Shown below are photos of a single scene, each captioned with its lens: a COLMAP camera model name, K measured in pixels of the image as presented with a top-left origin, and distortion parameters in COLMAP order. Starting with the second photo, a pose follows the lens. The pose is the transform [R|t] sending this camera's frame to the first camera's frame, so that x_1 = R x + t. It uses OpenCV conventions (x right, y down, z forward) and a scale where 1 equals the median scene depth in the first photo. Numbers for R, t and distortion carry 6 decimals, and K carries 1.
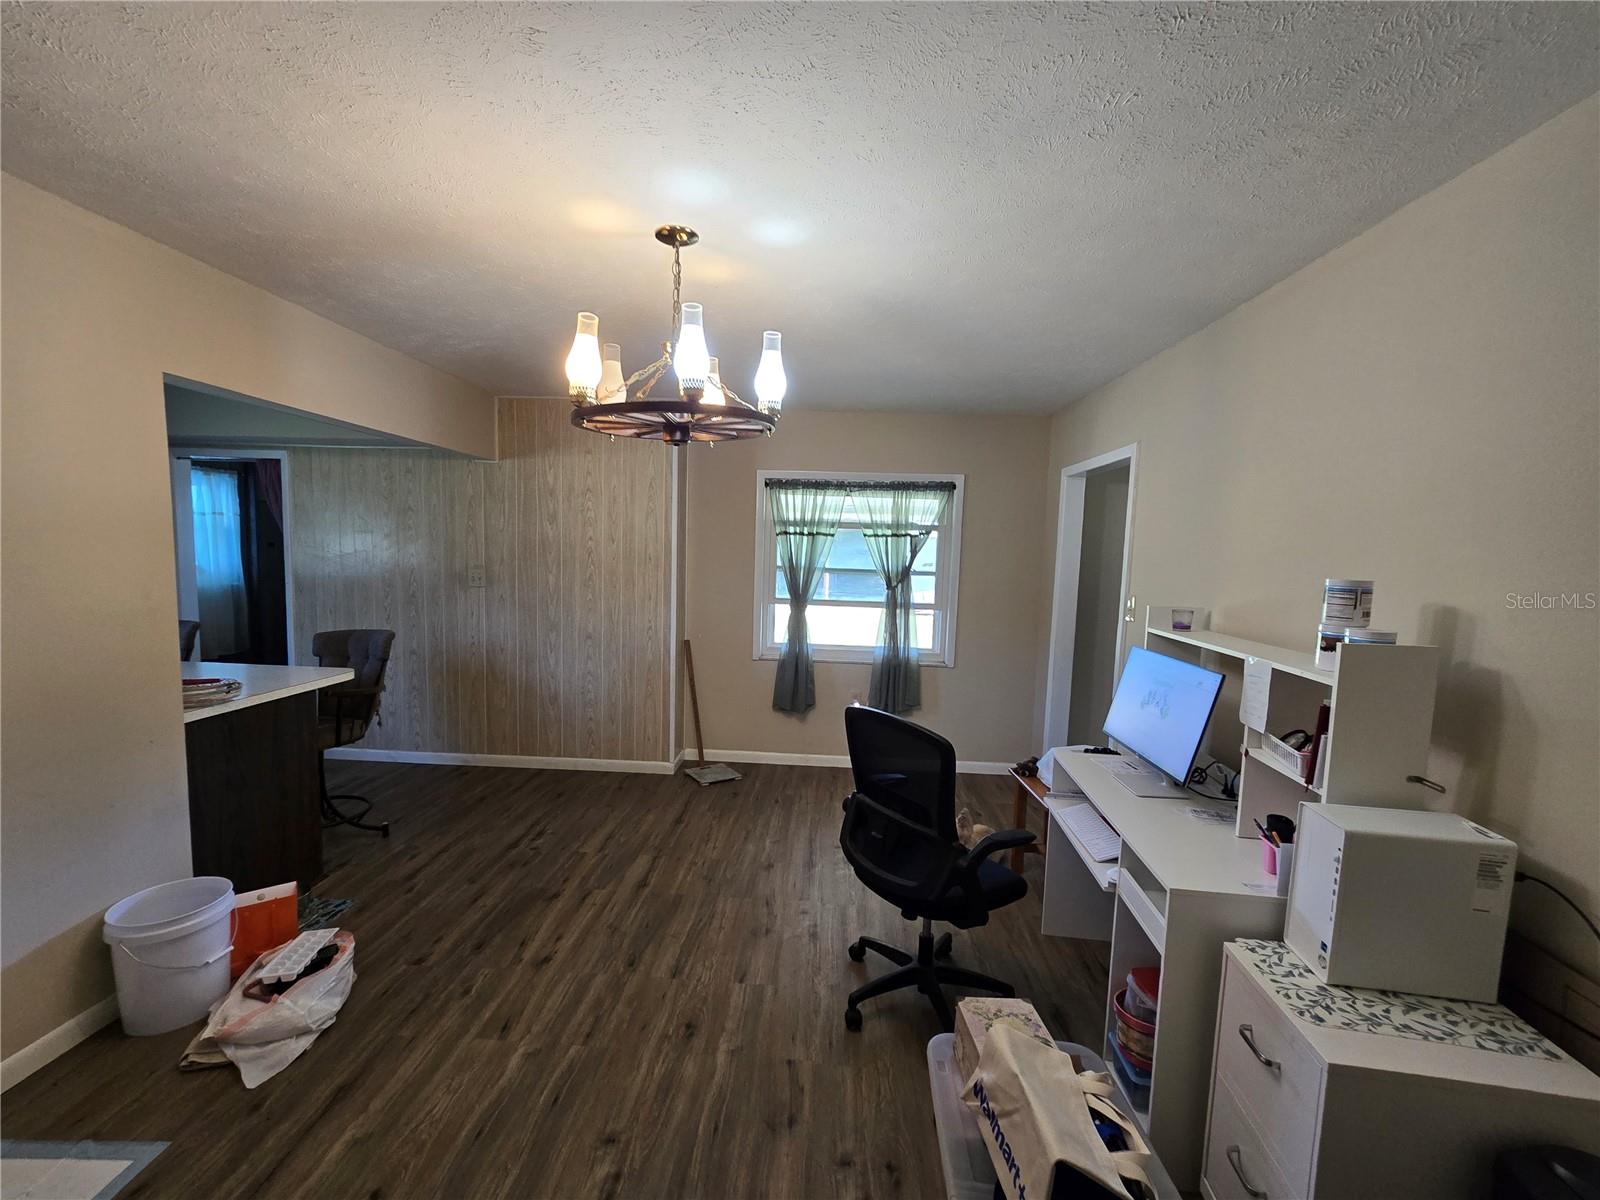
lens RADIAL K [[653.4, 0, 800.1], [0, 653.4, 603.7], [0, 0, 1]] dist [0.006299, 0.000462]
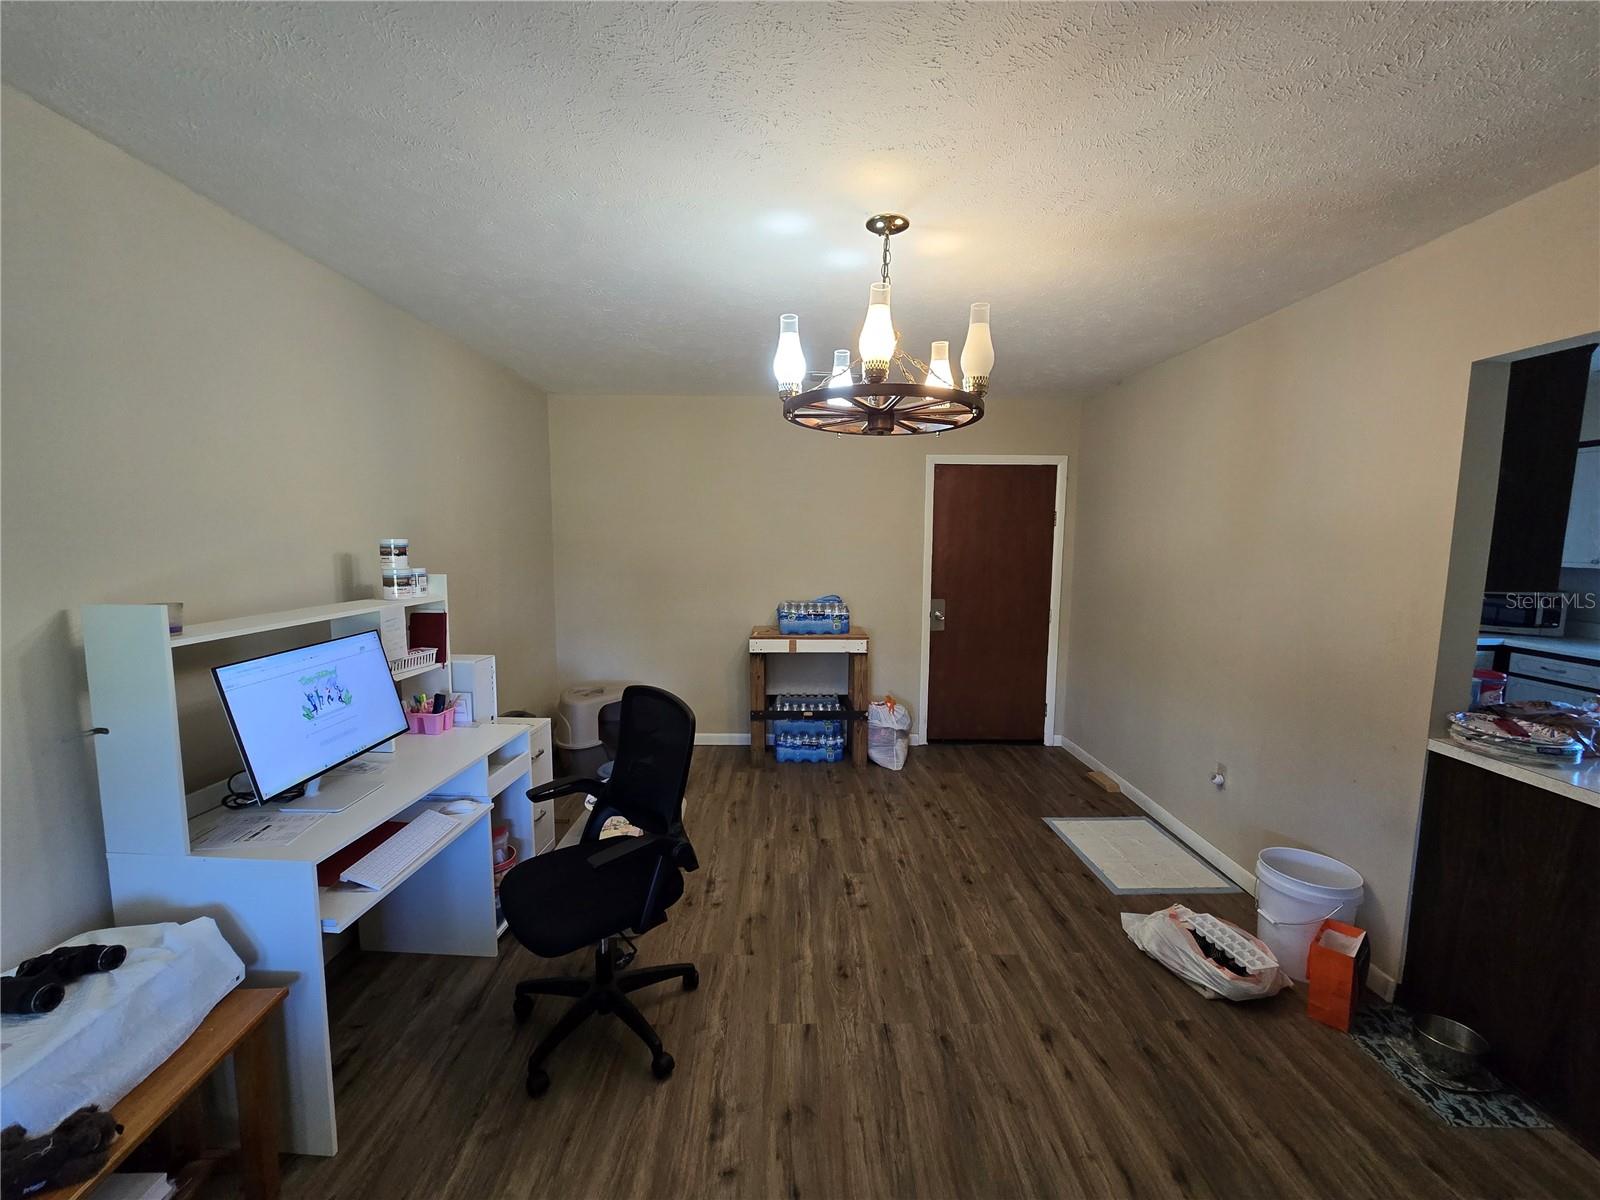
lens RADIAL K [[653.4, 0, 808.9], [0, 653.4, 607.2], [0, 0, 1]] dist [0.006299, 0.000462]
pose [[-0.995970, -0.028063, -0.085179, -0.000560], [-0.043888, 0.980795, 0.190039, -0.159468], [0.078211, 0.193012, -0.978074, 1.945796]]
